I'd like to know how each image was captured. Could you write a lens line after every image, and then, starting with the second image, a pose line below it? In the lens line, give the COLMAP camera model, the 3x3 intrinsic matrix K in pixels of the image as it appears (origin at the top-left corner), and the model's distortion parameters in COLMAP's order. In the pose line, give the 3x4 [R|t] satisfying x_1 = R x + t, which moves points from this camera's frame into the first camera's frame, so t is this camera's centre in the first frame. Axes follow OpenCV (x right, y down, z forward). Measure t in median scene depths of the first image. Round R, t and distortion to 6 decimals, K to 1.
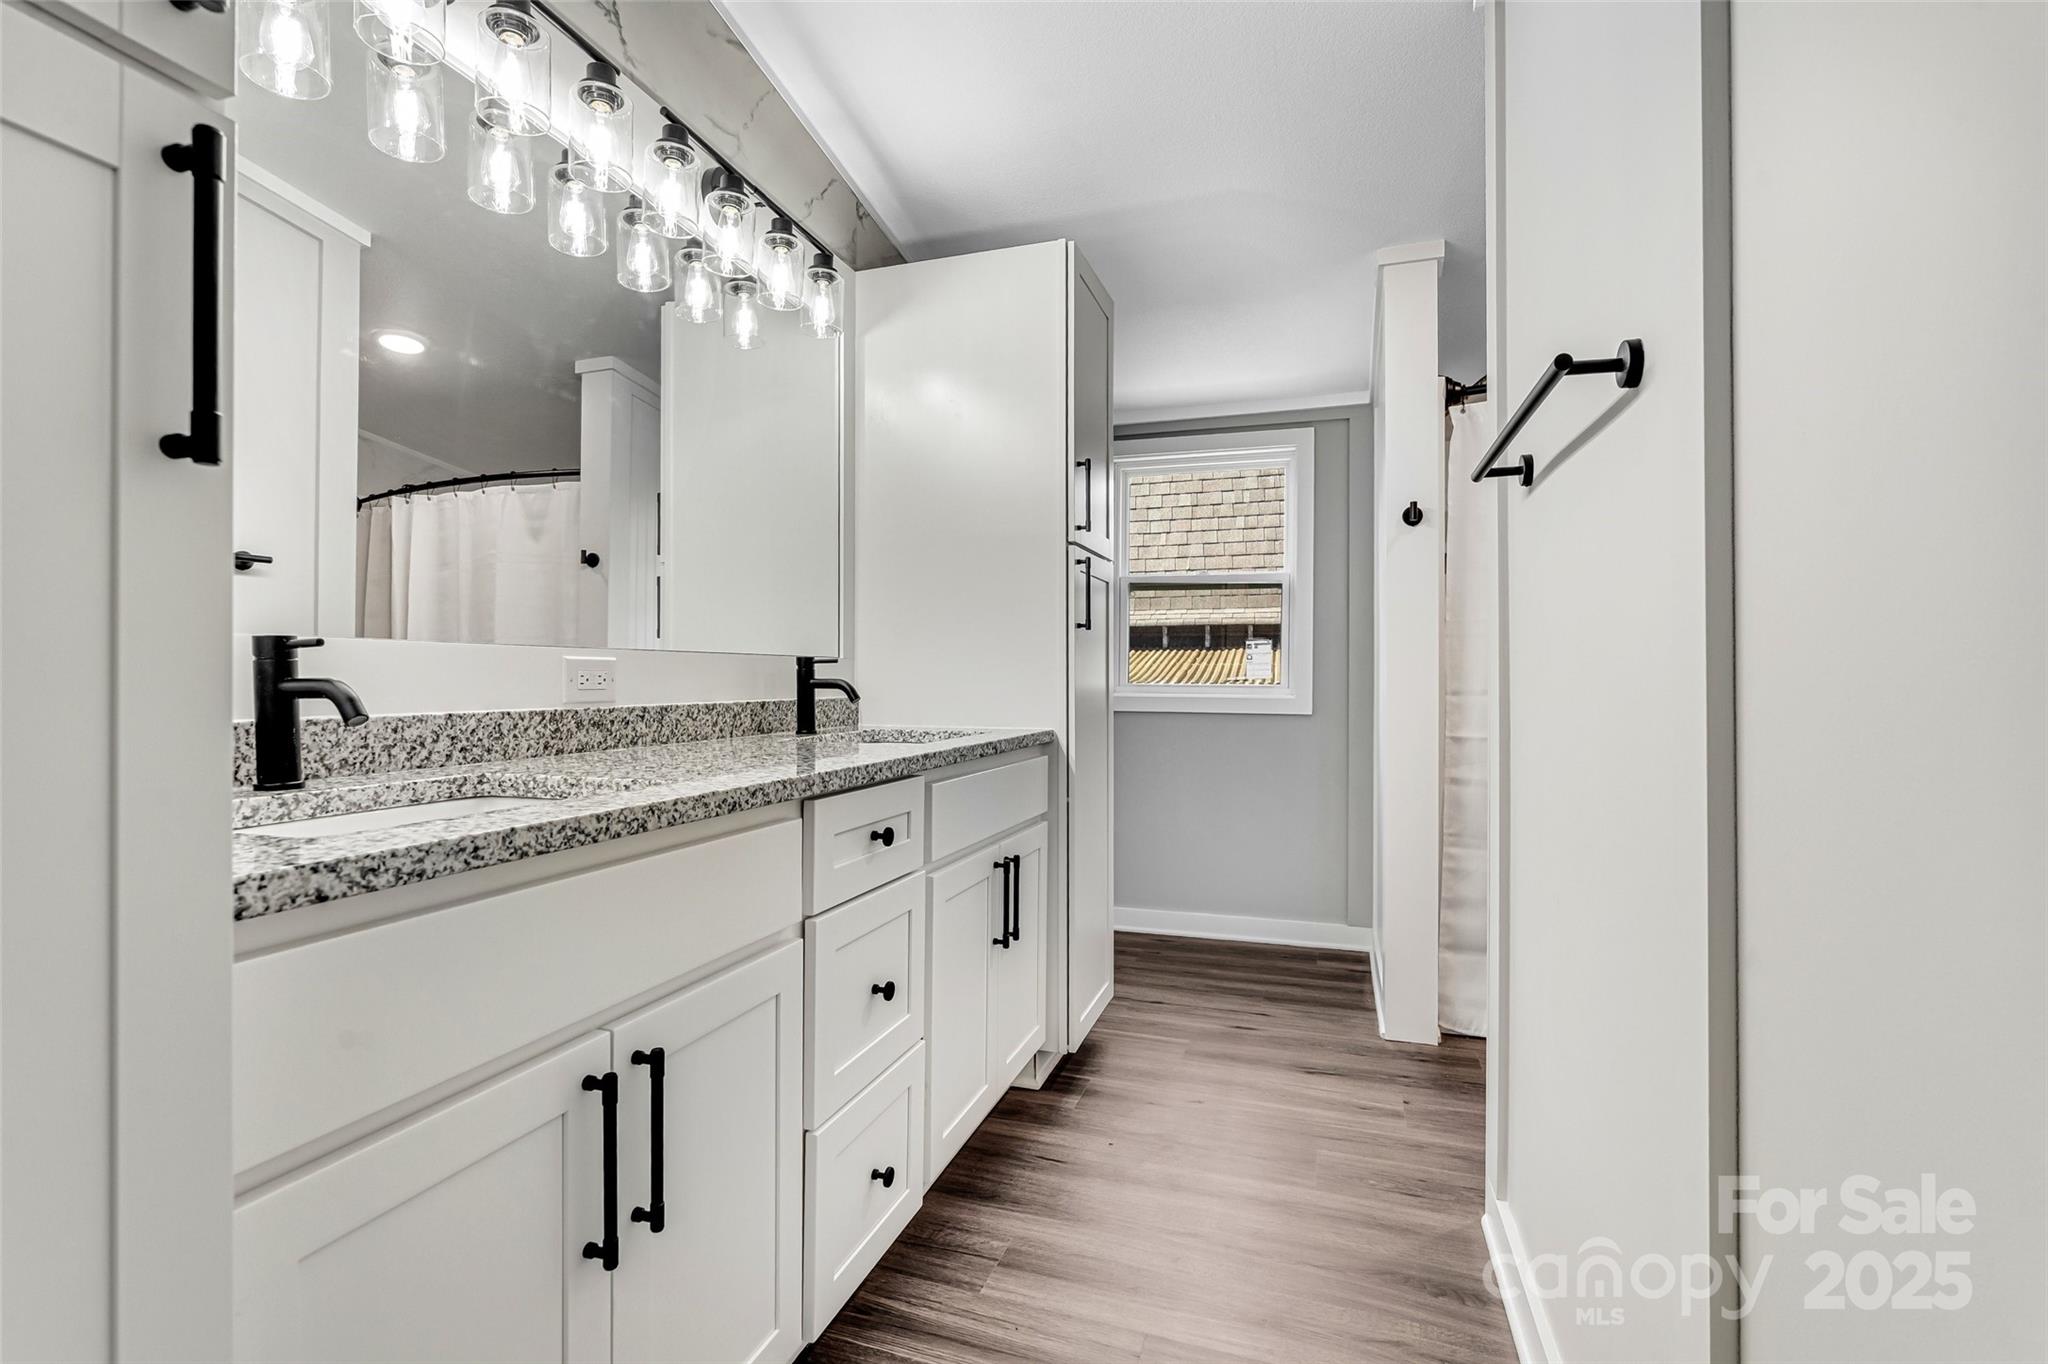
lens RADIAL K [[976.0, 0, 1021.8], [0, 976.0, 677.8], [0, 0, 1]] dist [-0.004962, 0.001337]
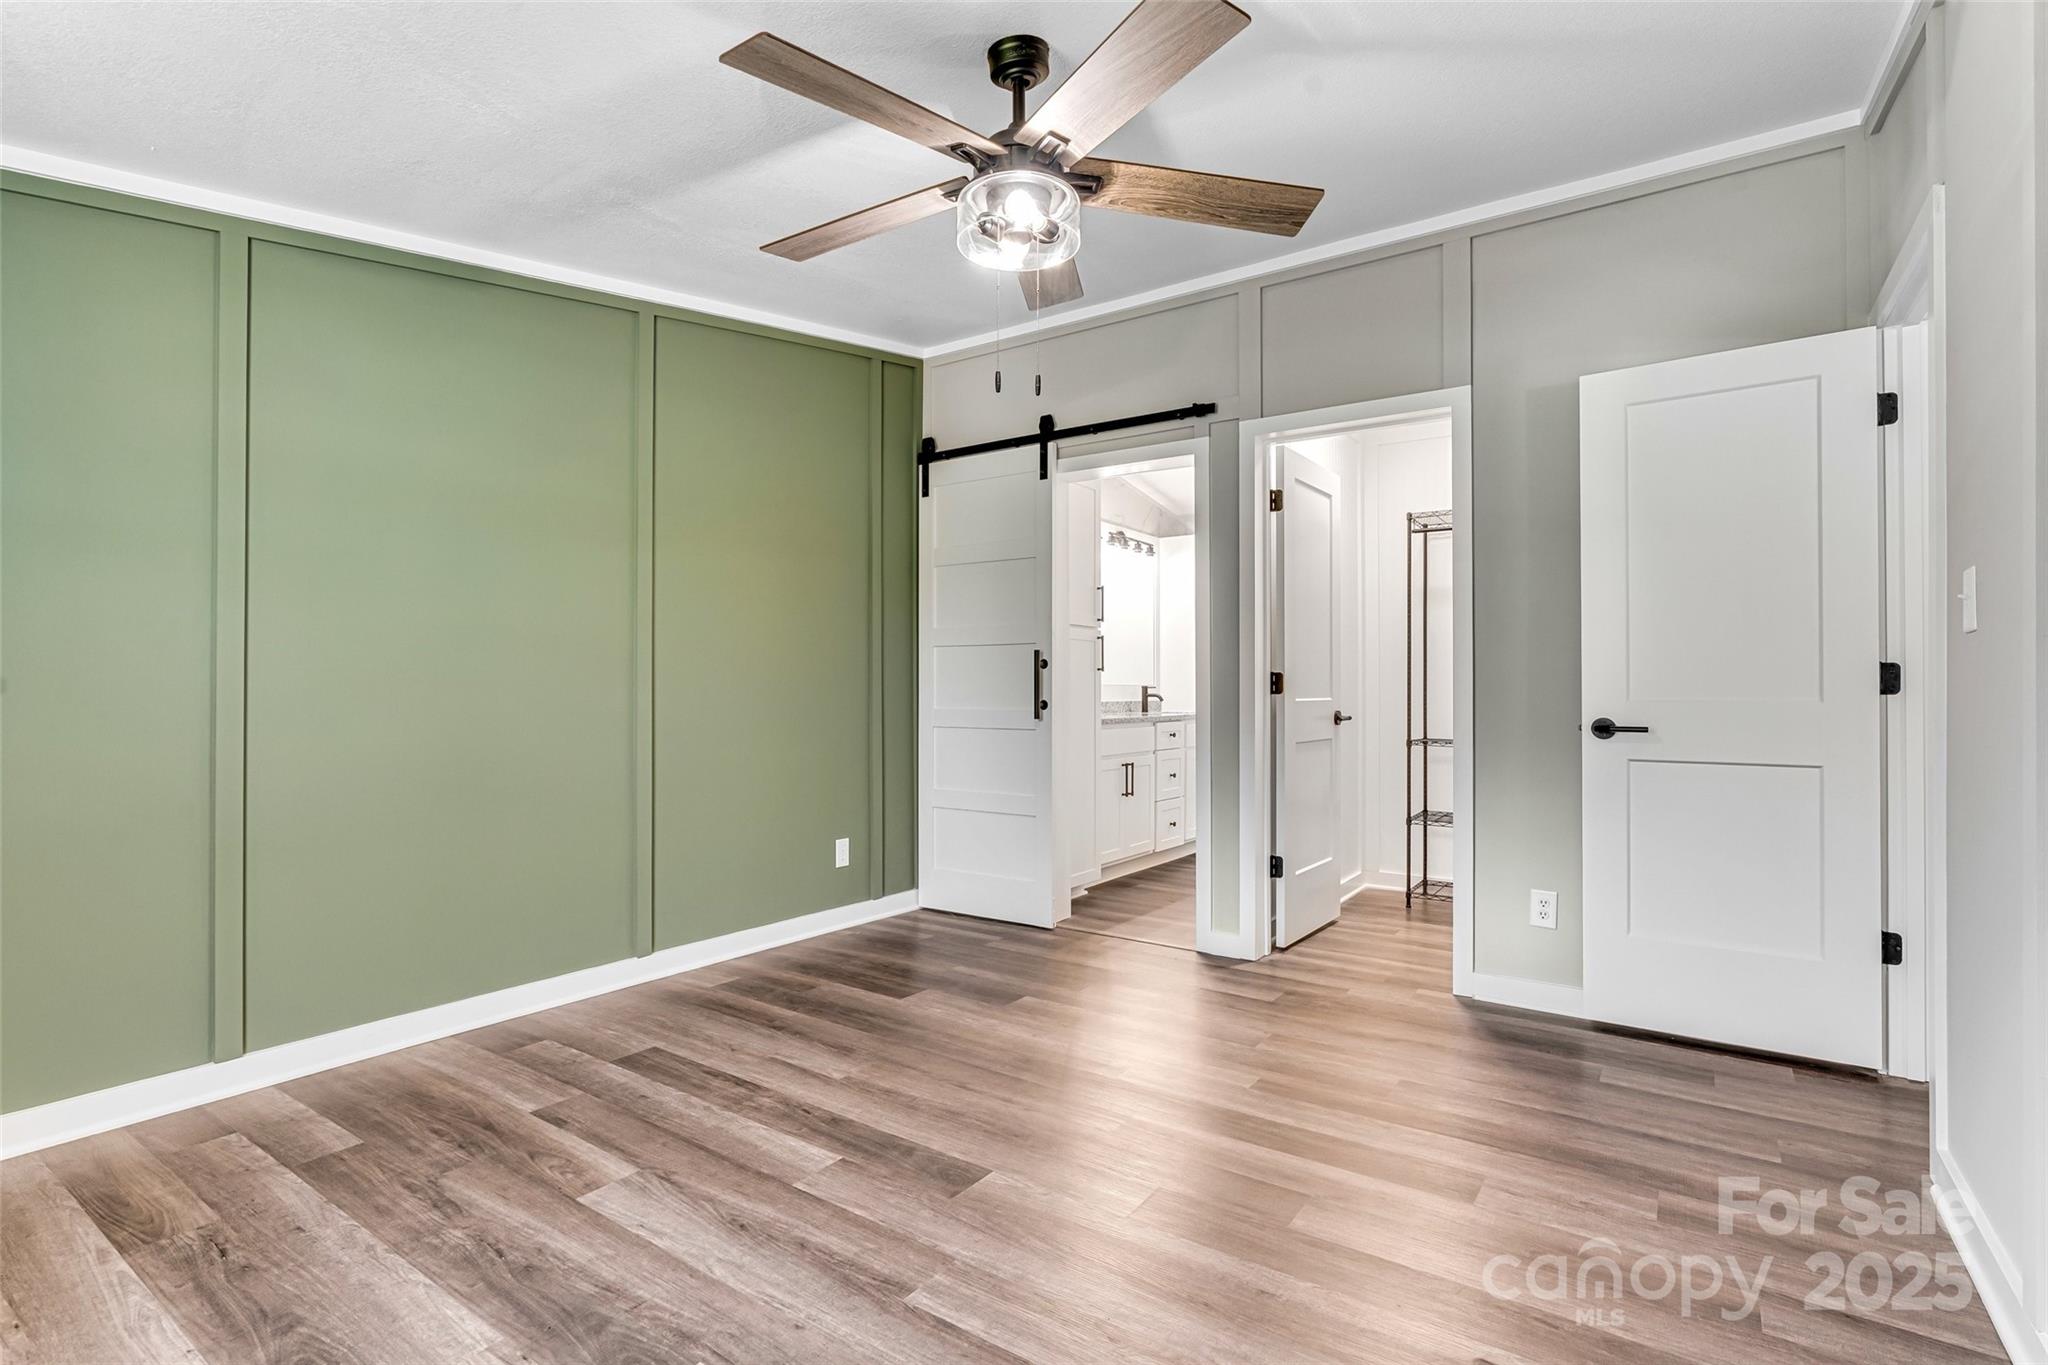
lens RADIAL K [[976.0, 0, 979.0], [0, 976.0, 694.9], [0, 0, 1]] dist [-0.004962, 0.001337]
pose [[0.947130, -0.001555, -0.320845, 0.313469], [0.004891, 0.999942, 0.009593, -0.032776], [0.320811, -0.010655, 0.947083, -2.459526]]
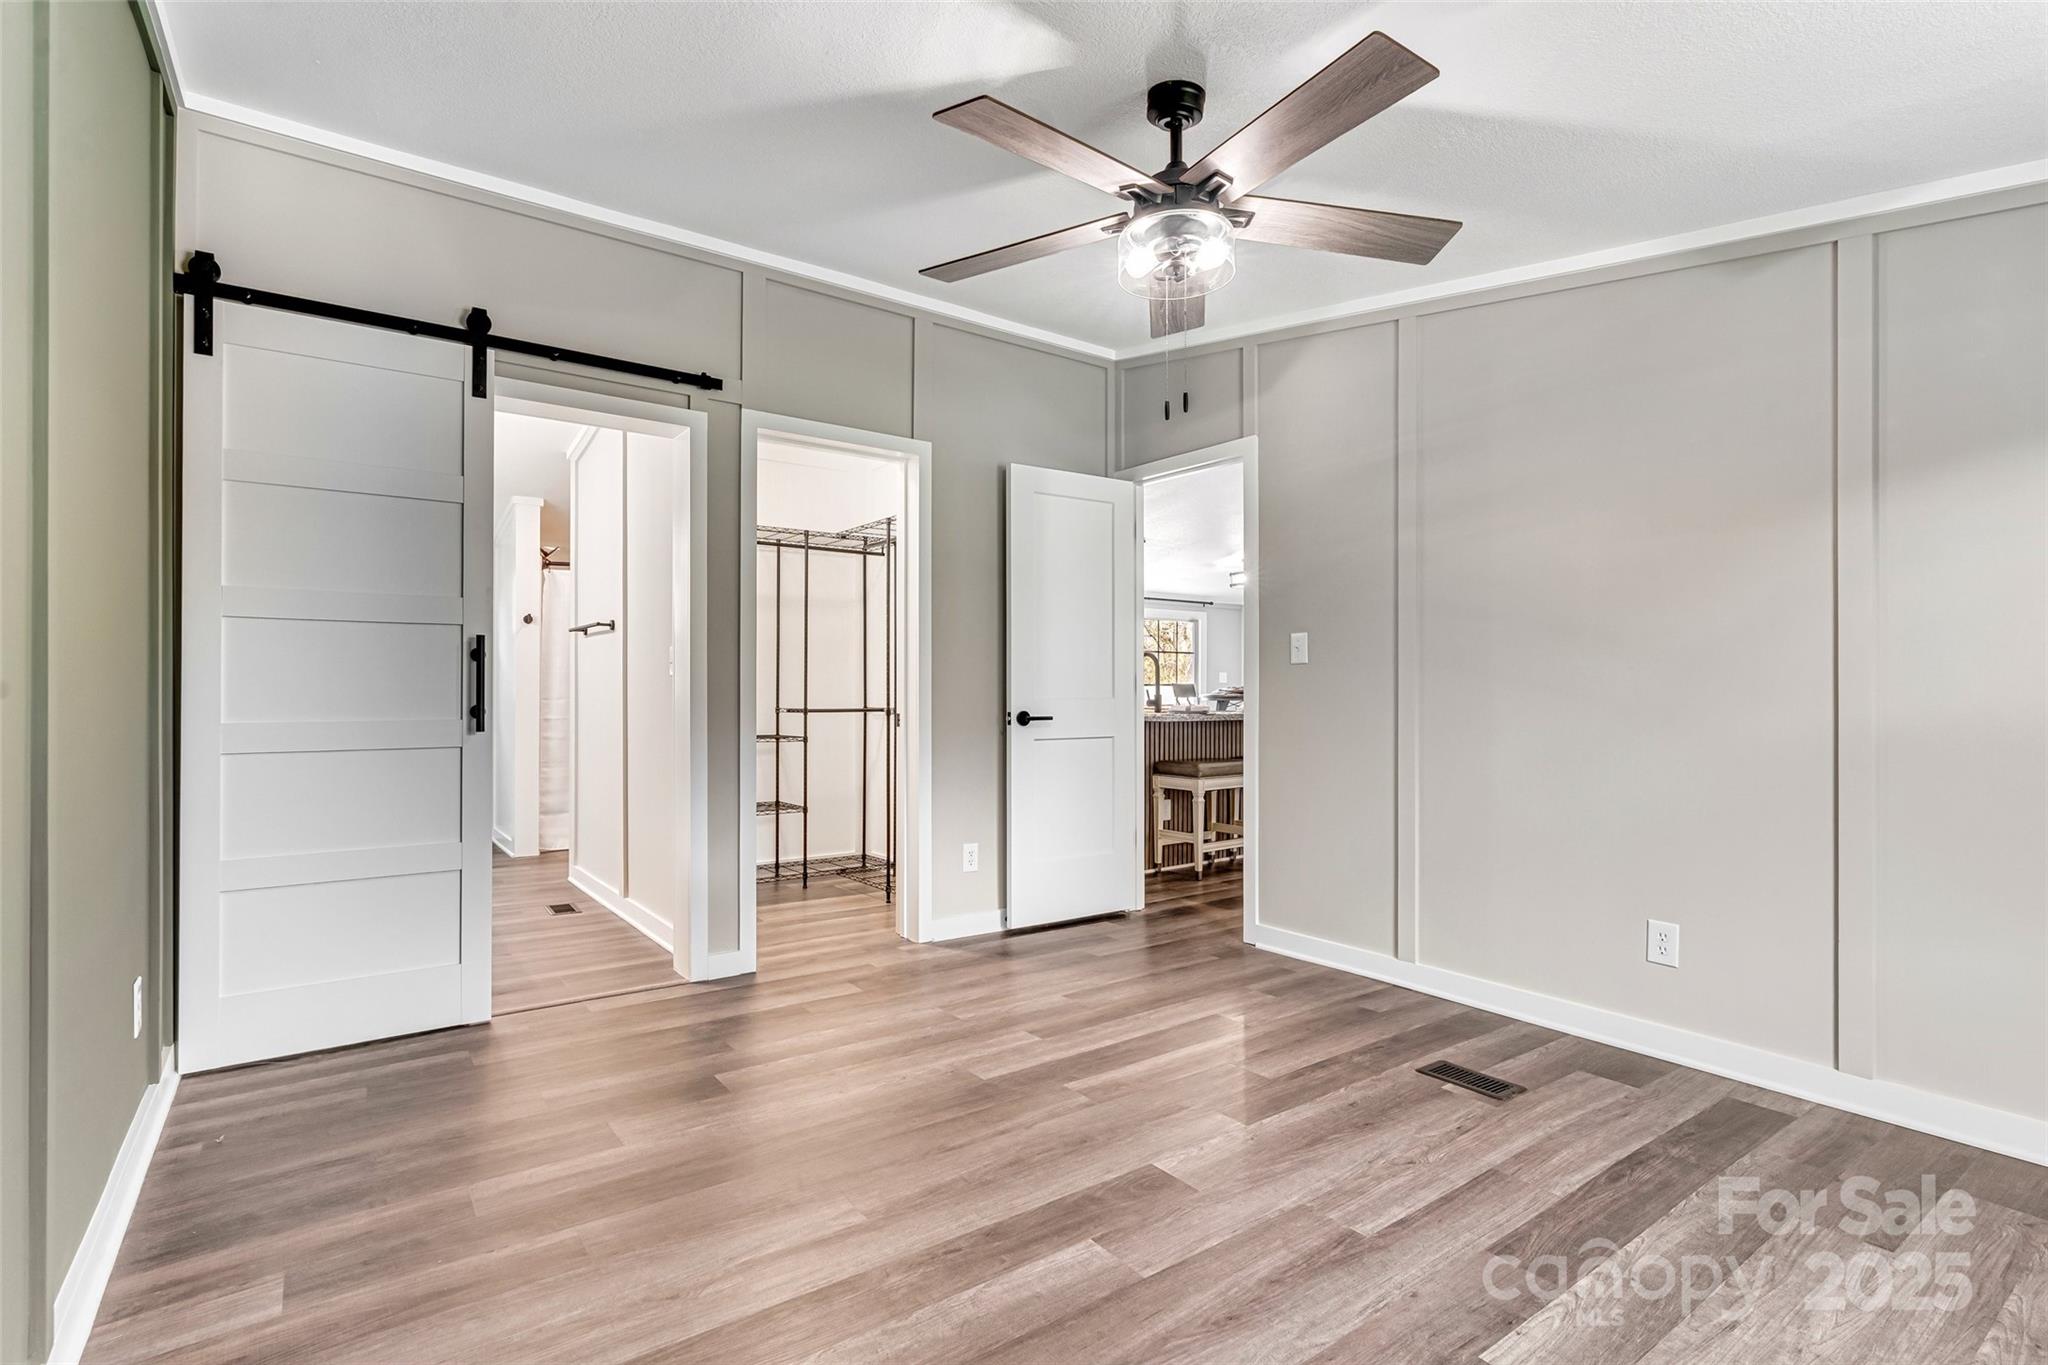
lens RADIAL K [[976.0, 0, 1021.8], [0, 976.0, 690.2], [0, 0, 1]] dist [-0.004962, 0.001337]
pose [[0.595593, -0.002653, 0.803282, -1.118594], [-0.004542, 0.999967, 0.006670, -0.038156], [-0.803273, -0.007621, 0.595562, -1.924907]]
